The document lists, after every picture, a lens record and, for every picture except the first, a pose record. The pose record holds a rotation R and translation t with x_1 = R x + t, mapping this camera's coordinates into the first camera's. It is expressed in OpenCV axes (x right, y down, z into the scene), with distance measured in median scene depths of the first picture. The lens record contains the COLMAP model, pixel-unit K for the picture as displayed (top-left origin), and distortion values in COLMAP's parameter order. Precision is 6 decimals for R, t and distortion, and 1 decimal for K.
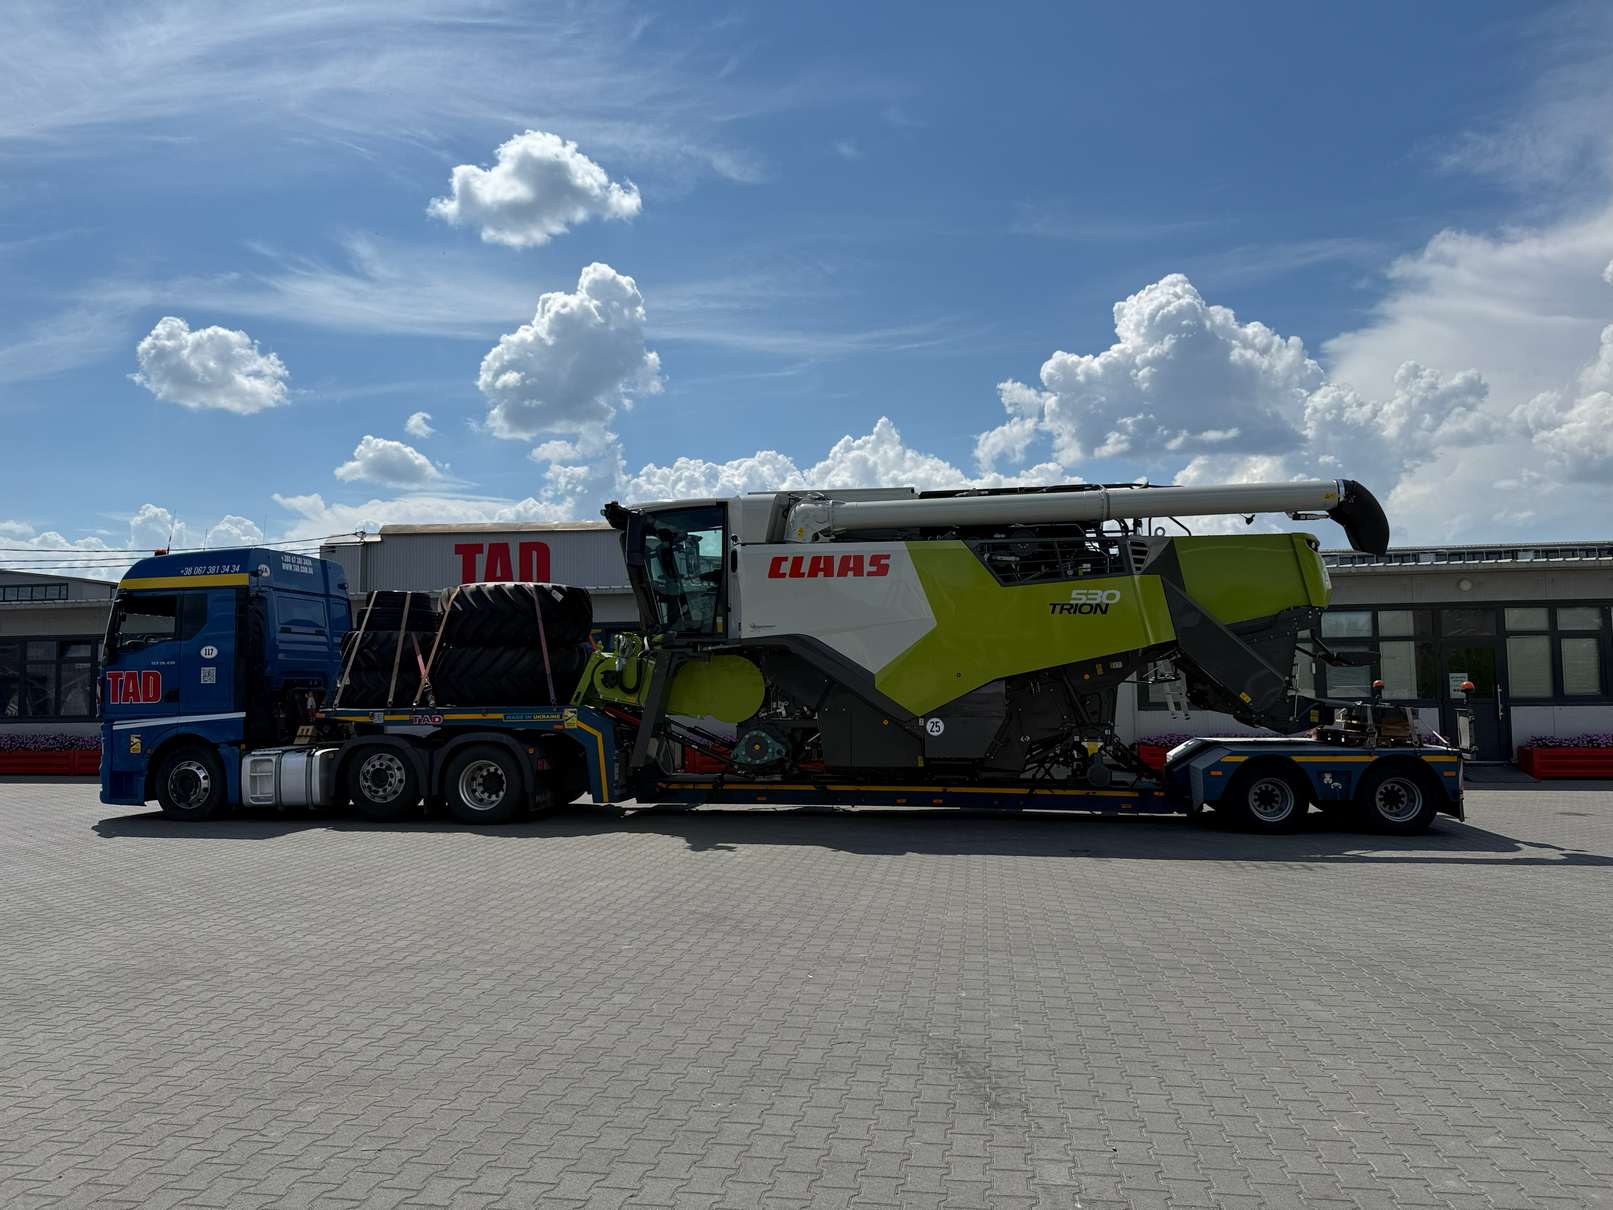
lens RADIAL K [[1144.0, 0, 806.5], [0, 1144.0, 605.0], [0, 0, 1]] dist [0.050758, -0.067920]
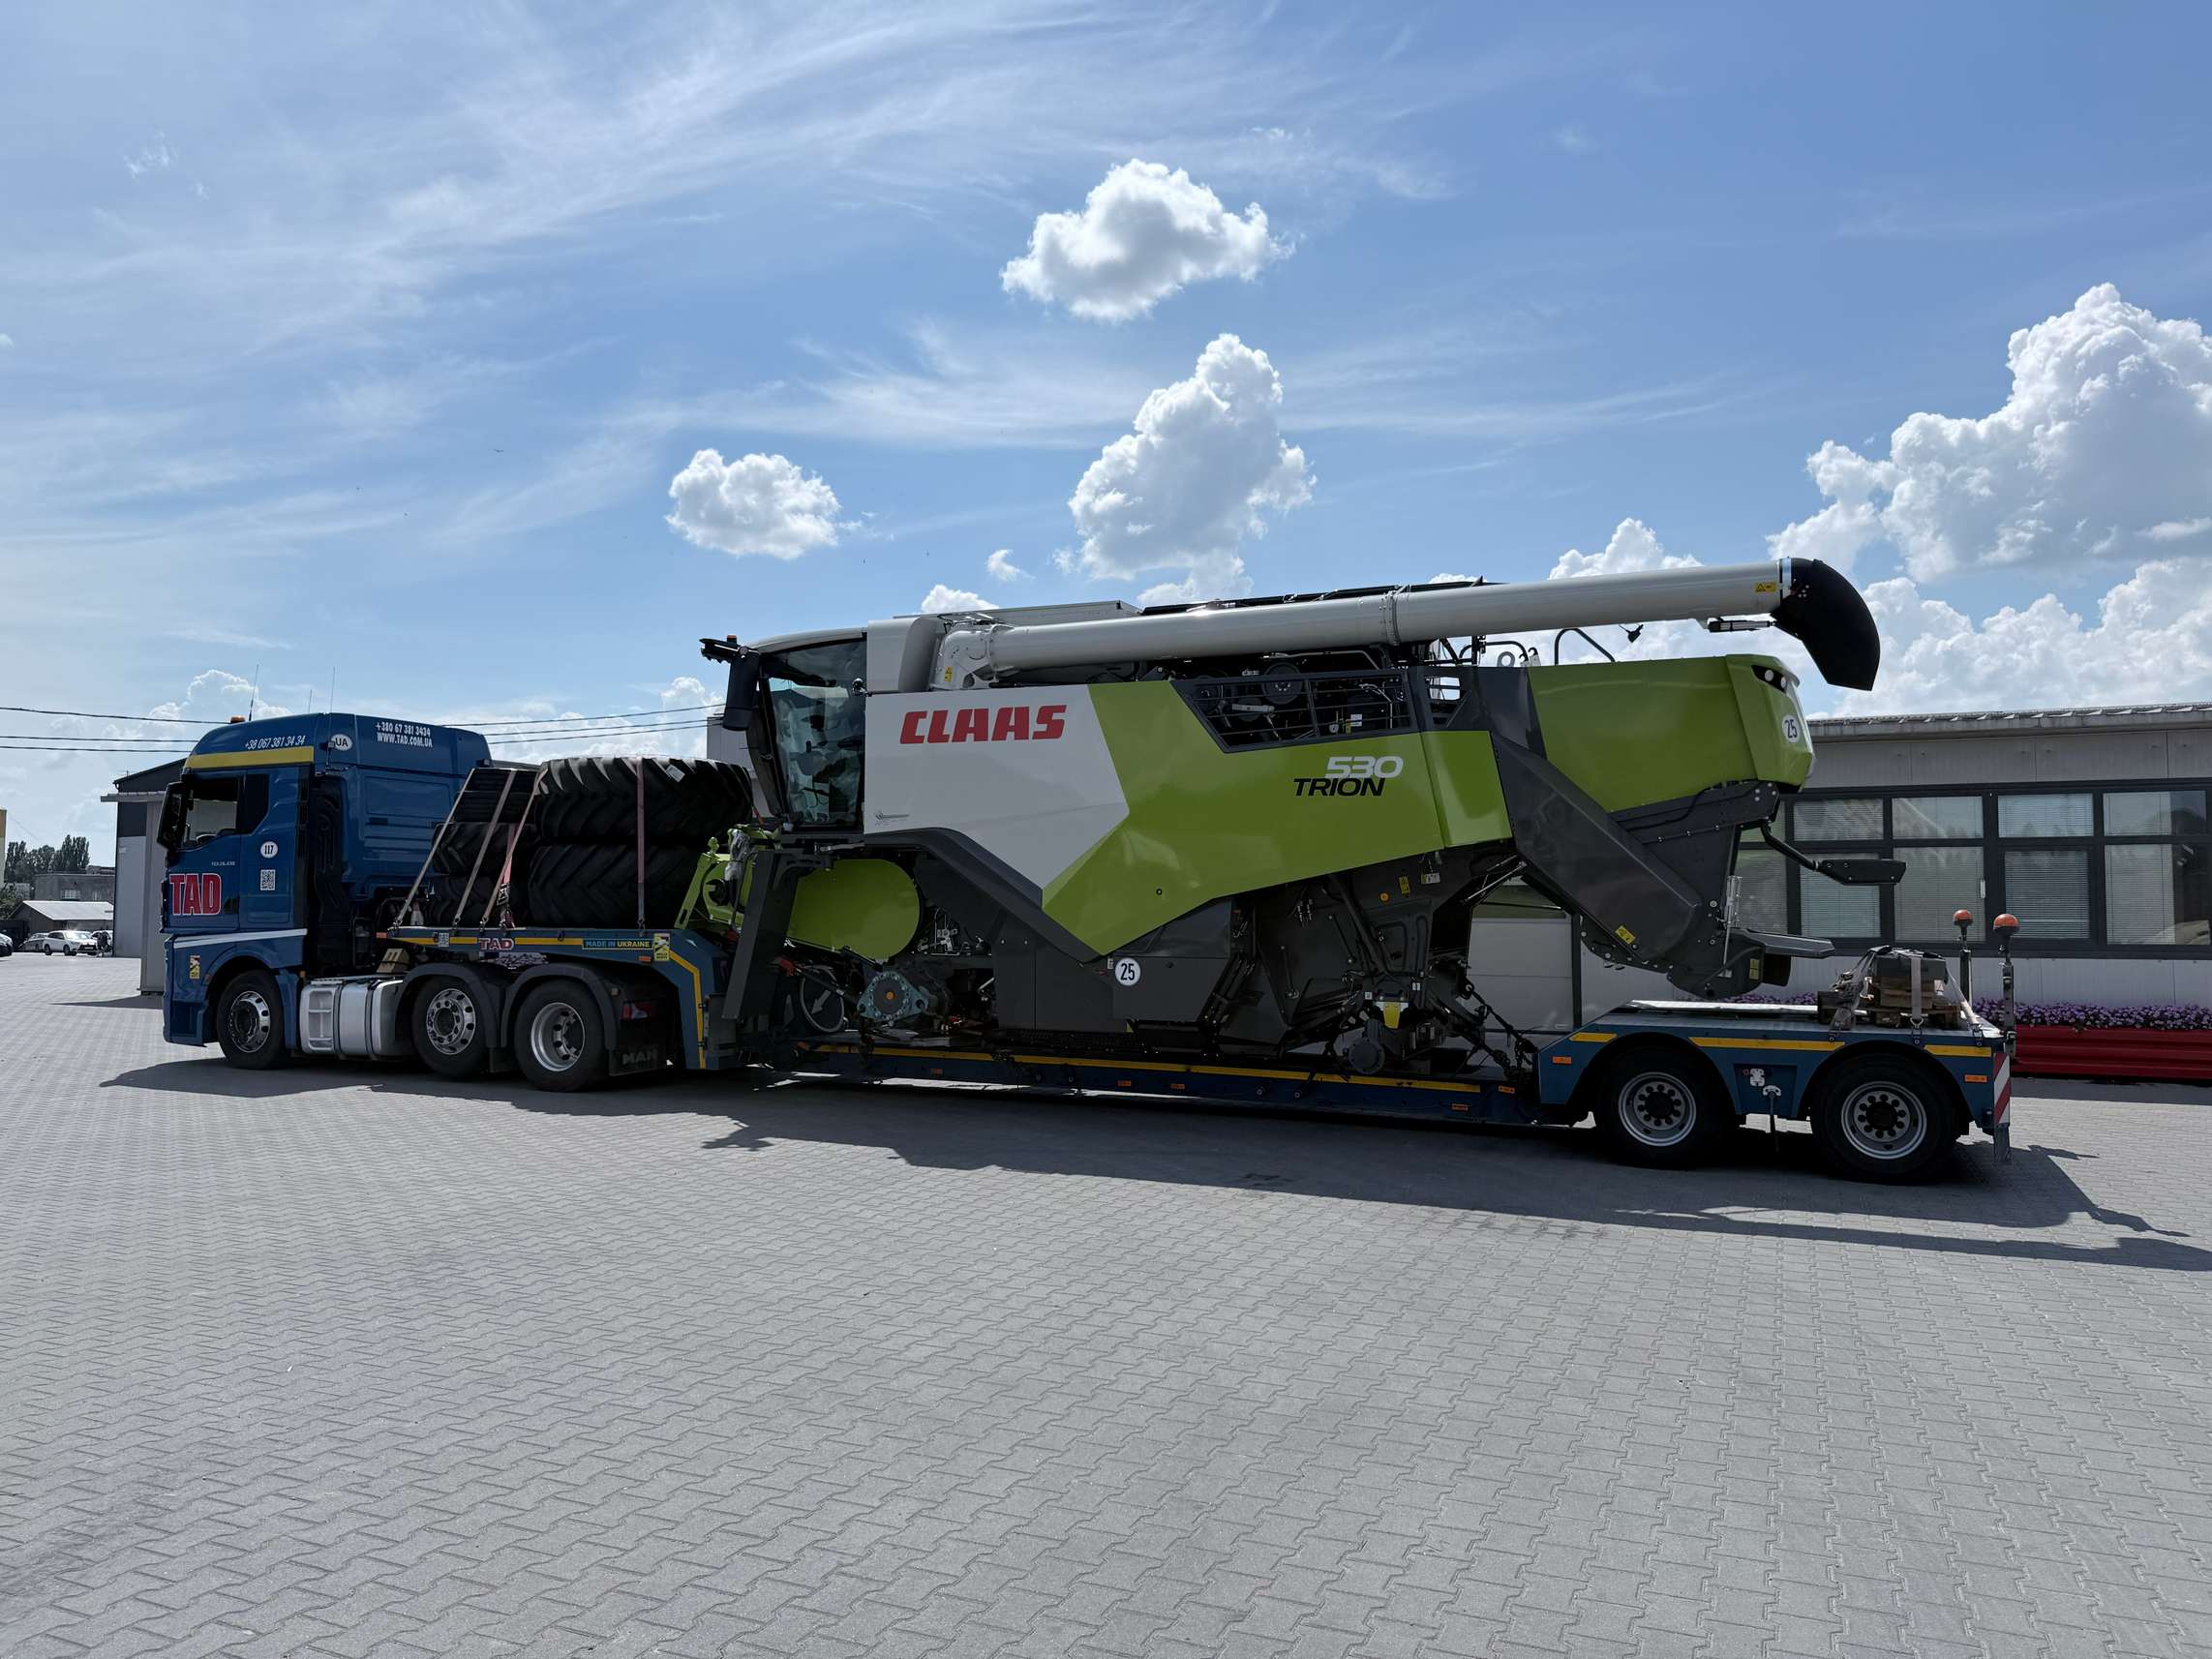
lens RADIAL K [[1558.5, 0, 1106.0], [0, 1558.5, 829.5], [0, 0, 1]] dist [0.050347, -0.097568]
pose [[0.967307, 0.002205, -0.253599, 0.298317], [0.003500, 0.999751, 0.022042, 0.006534], [0.253584, -0.022209, 0.967058, 0.140527]]
